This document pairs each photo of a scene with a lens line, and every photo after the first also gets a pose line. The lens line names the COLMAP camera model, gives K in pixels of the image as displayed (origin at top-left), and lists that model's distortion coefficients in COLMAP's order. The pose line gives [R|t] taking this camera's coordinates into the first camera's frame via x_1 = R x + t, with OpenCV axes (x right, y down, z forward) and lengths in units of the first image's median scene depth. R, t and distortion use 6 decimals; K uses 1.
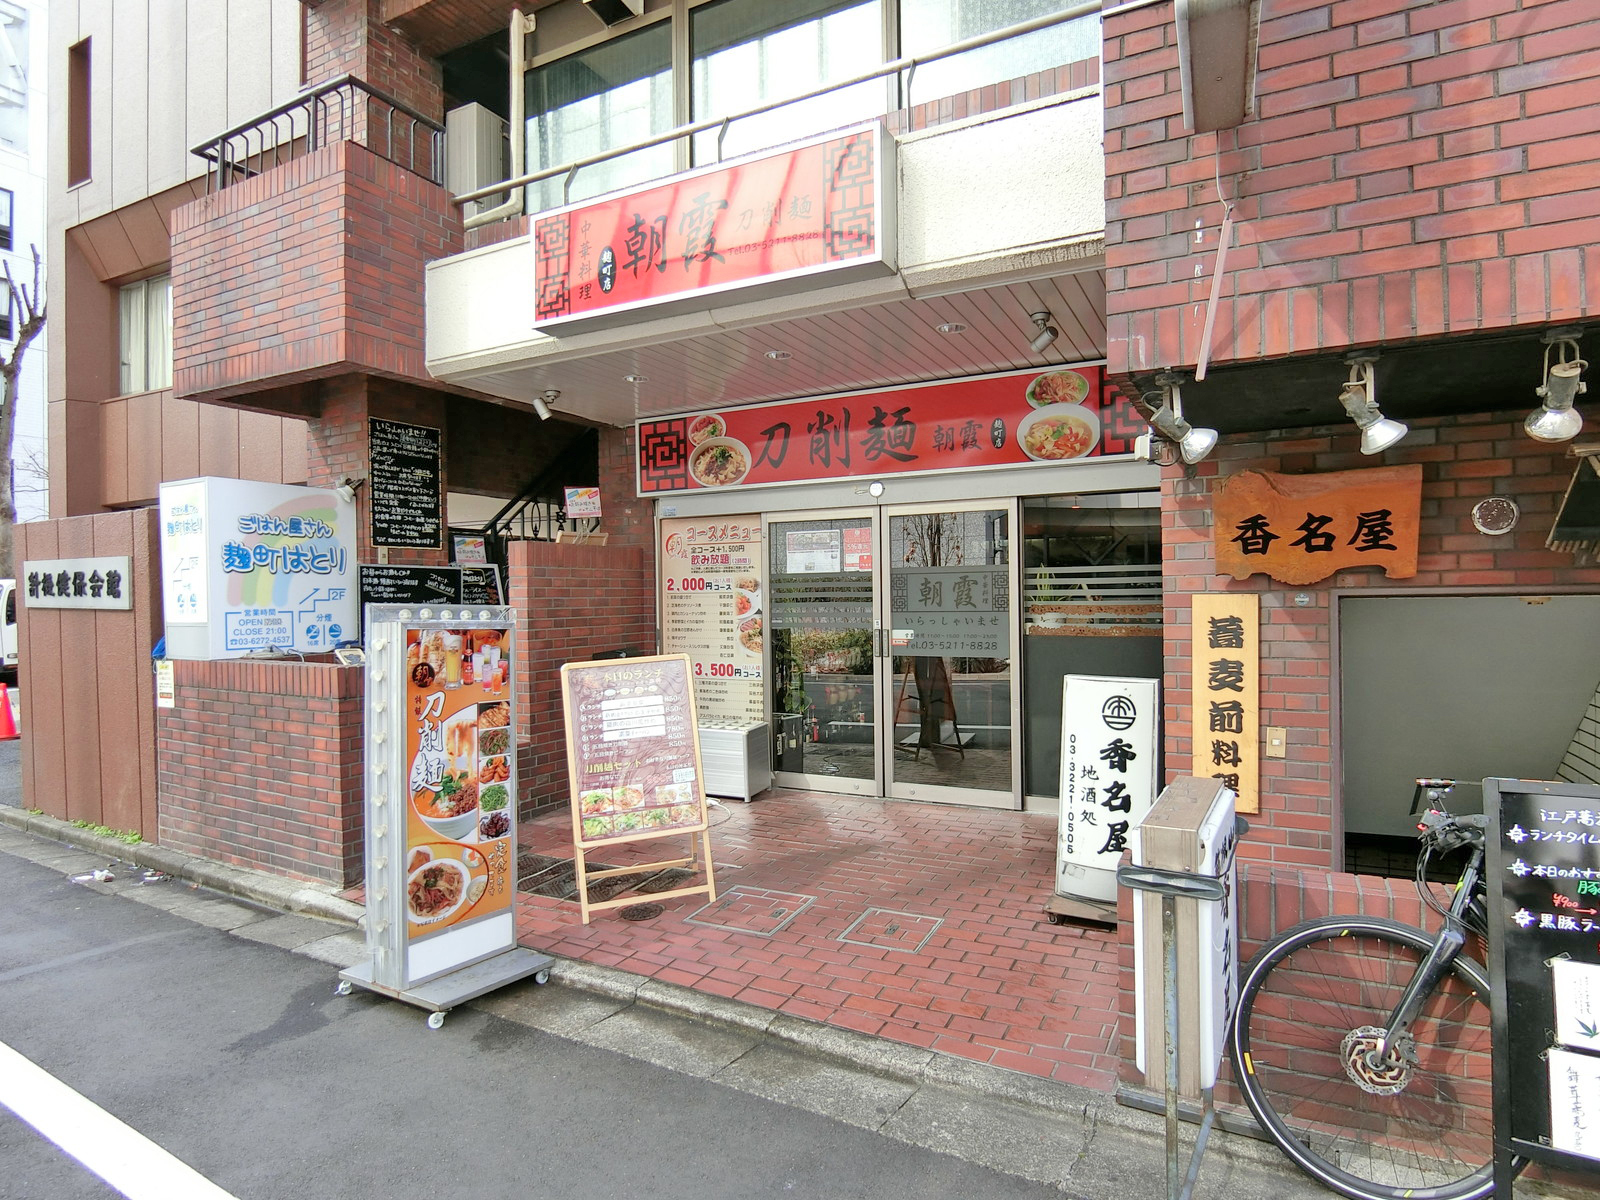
lens RADIAL K [[888.7, 0, 810.4], [0, 888.7, 602.5], [0, 0, 1]] dist [-0.021886, -0.000887]
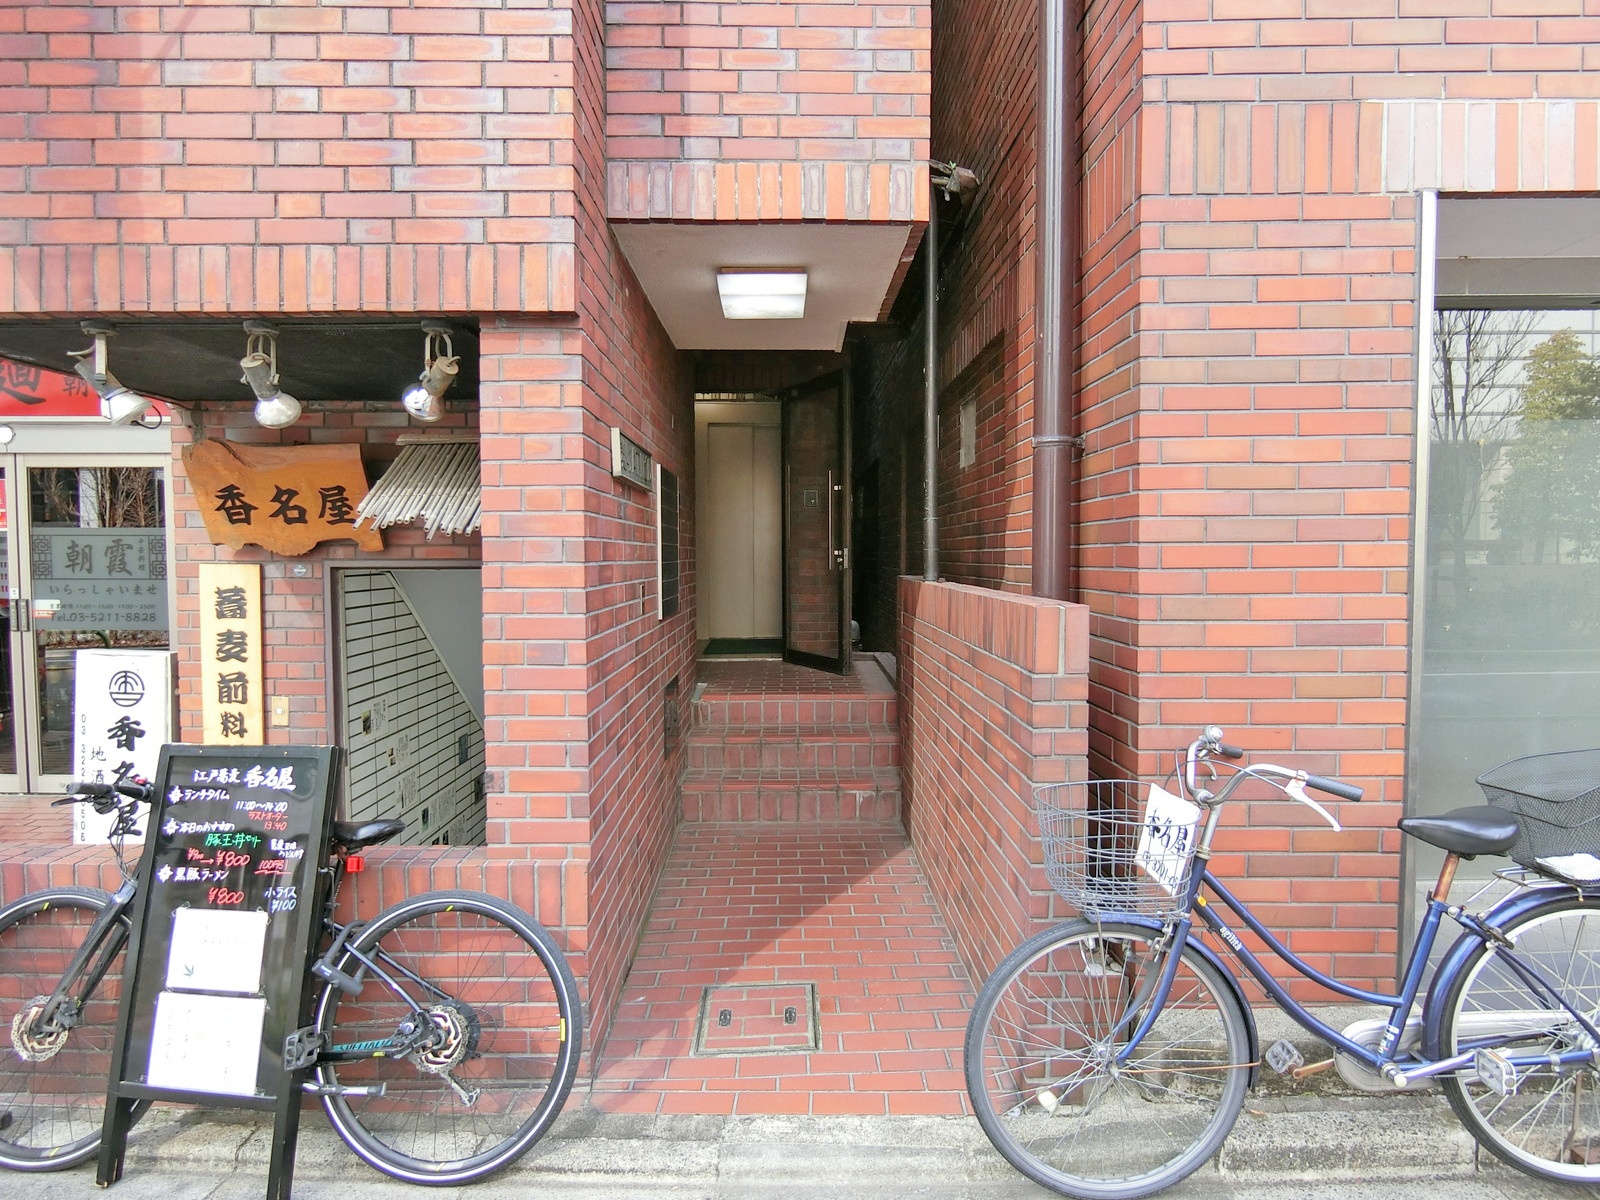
lens RADIAL K [[888.7, 0, 810.4], [0, 888.7, 602.5], [0, 0, 1]] dist [-0.021886, -0.000887]
pose [[0.869933, -0.006861, 0.493122, 0.327569], [-0.012002, 0.999313, 0.035075, -0.005320], [-0.493024, -0.036431, 0.869253, -0.103633]]
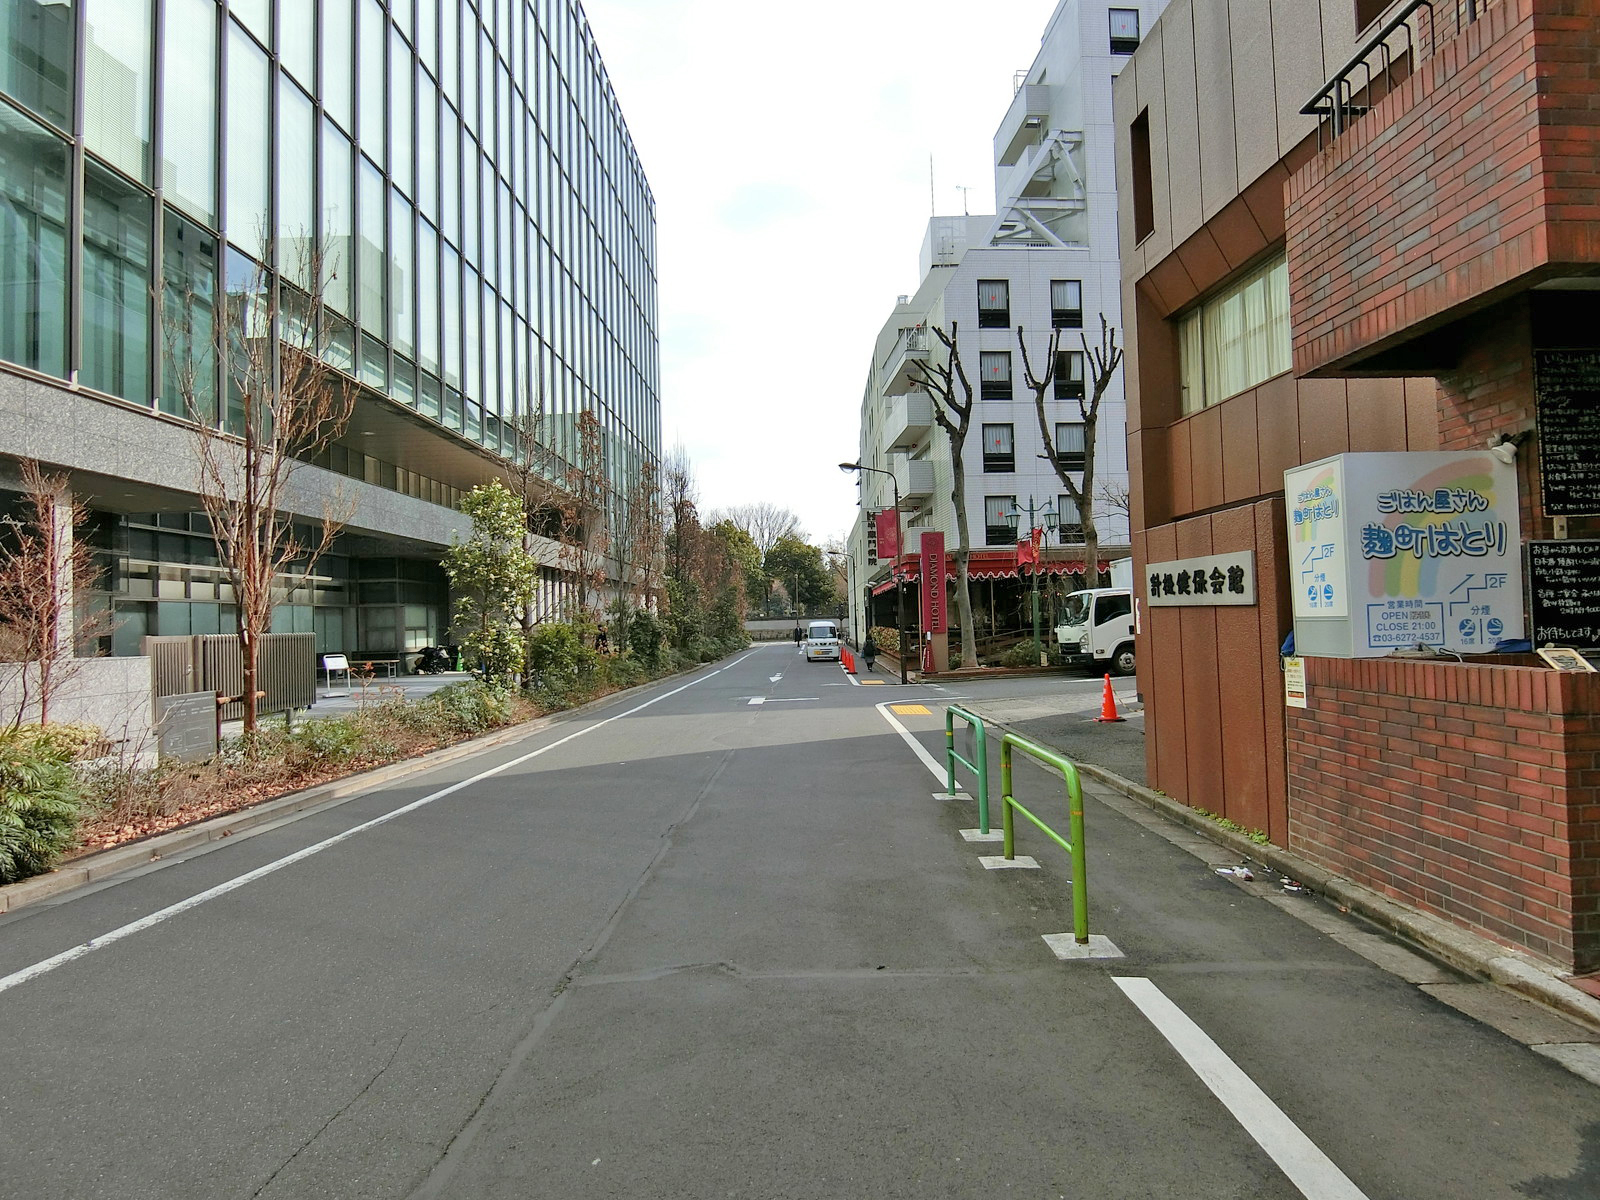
lens RADIAL K [[888.7, 0, 810.4], [0, 888.7, 602.5], [0, 0, 1]] dist [-0.021886, -0.000887]
pose [[0.509219, -0.020709, -0.860388, -0.199797], [0.016506, 0.999762, -0.014294, 0.013428], [0.860479, -0.006923, 0.509440, 0.075421]]
